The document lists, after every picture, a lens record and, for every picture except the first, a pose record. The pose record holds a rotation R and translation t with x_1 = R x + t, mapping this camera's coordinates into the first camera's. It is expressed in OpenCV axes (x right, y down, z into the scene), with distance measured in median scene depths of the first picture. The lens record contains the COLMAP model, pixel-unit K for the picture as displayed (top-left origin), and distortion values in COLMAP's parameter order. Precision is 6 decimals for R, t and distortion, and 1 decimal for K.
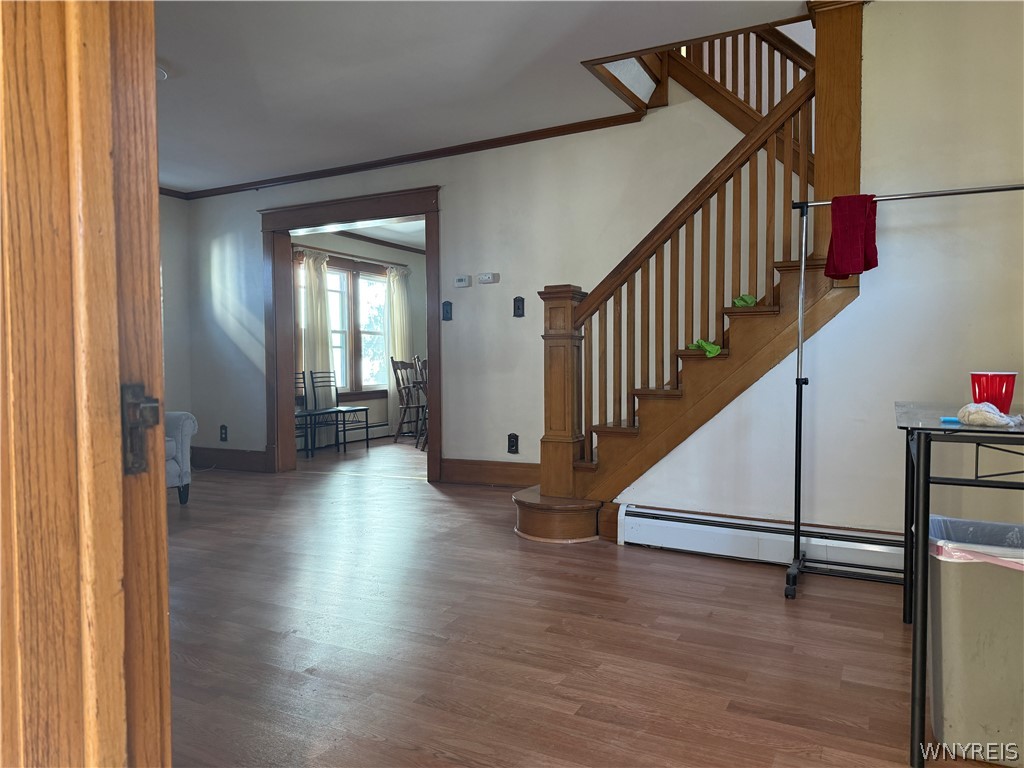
lens RADIAL K [[711.0, 0, 512.0], [0, 711.0, 384.0], [0, 0, 1]] dist [0.112634, -0.152682]
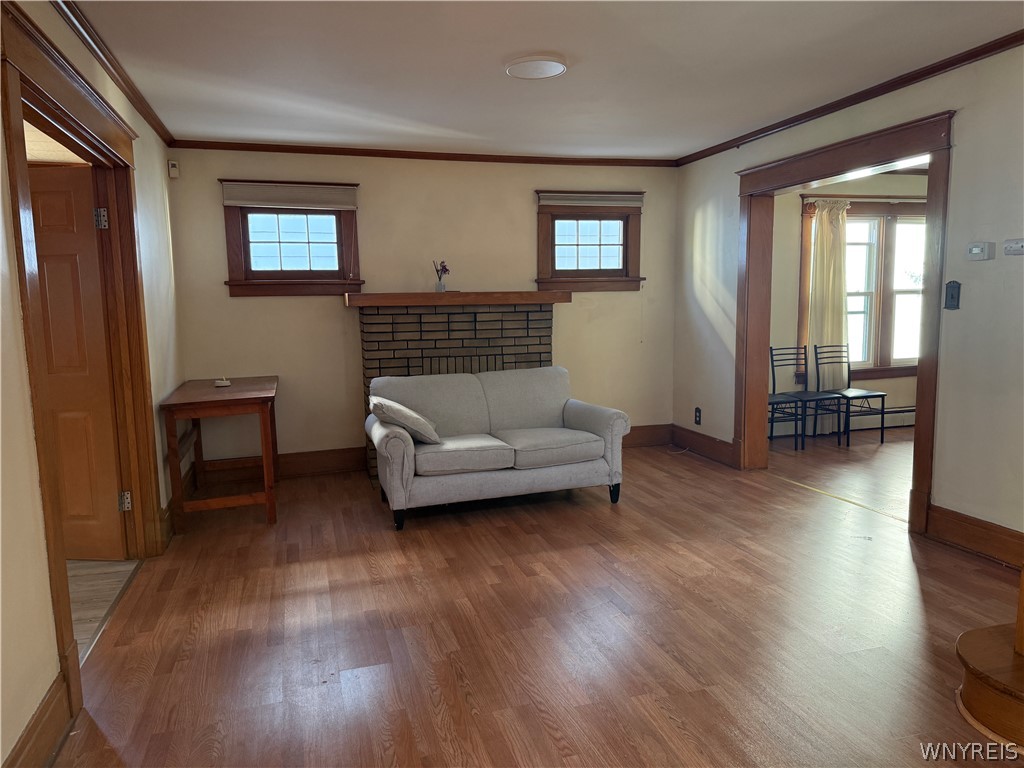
lens RADIAL K [[711.0, 0, 512.0], [0, 711.0, 384.0], [0, 0, 1]] dist [0.112634, -0.152682]
pose [[0.703794, 0.082728, -0.705571, 0.075182], [-0.009408, 0.994195, 0.107185, -0.060768], [0.710342, -0.068798, 0.700486, 0.141114]]
